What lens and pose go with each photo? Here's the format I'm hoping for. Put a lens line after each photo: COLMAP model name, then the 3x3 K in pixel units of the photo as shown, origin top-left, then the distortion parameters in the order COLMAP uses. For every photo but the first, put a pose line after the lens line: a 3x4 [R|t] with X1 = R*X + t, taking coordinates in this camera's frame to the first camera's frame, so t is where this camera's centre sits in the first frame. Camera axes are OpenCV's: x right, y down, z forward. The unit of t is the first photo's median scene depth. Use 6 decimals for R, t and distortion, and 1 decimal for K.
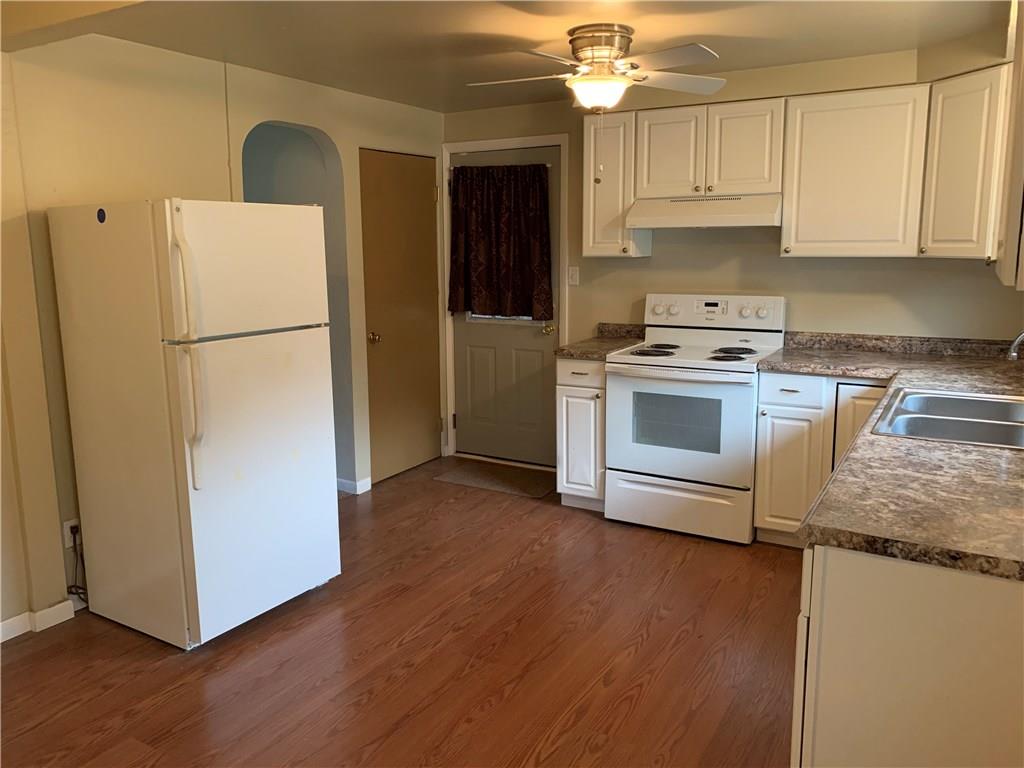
lens RADIAL K [[790.9, 0, 511.3], [0, 790.9, 381.6], [0, 0, 1]] dist [0.072366, -0.060834]
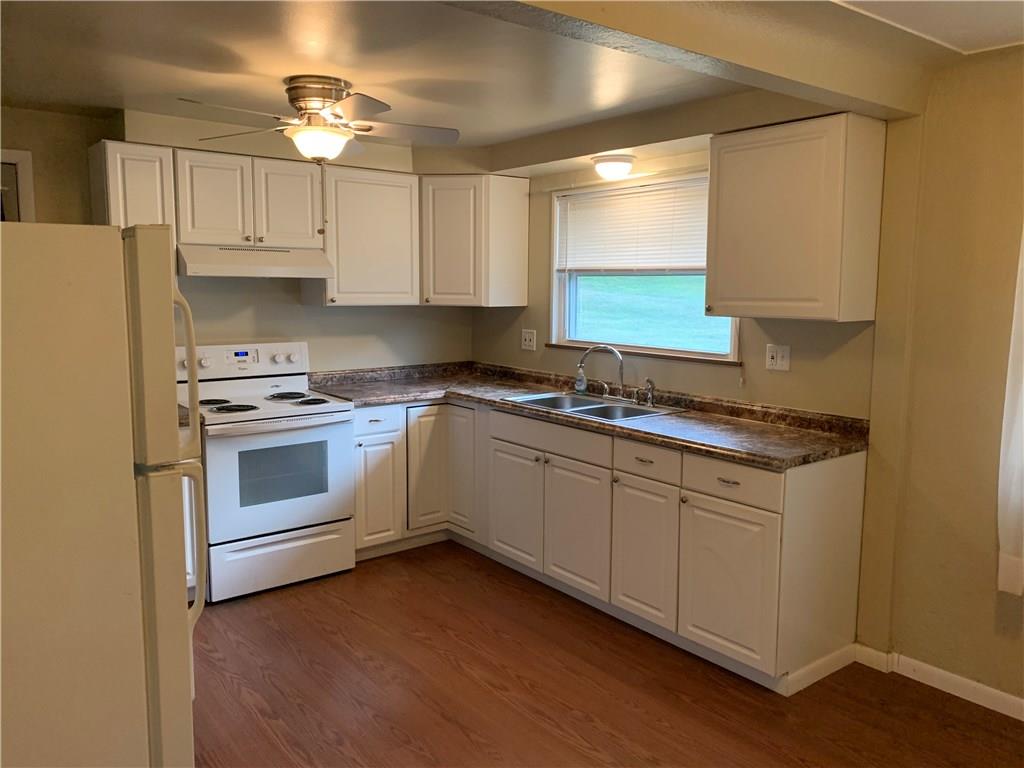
lens RADIAL K [[790.9, 0, 491.8], [0, 790.9, 377.1], [0, 0, 1]] dist [0.072366, -0.060834]
pose [[0.380374, -0.099257, 0.919491, -0.603879], [0.155100, 0.986989, 0.042382, -0.069632], [-0.911734, 0.126492, 0.390820, 0.372186]]
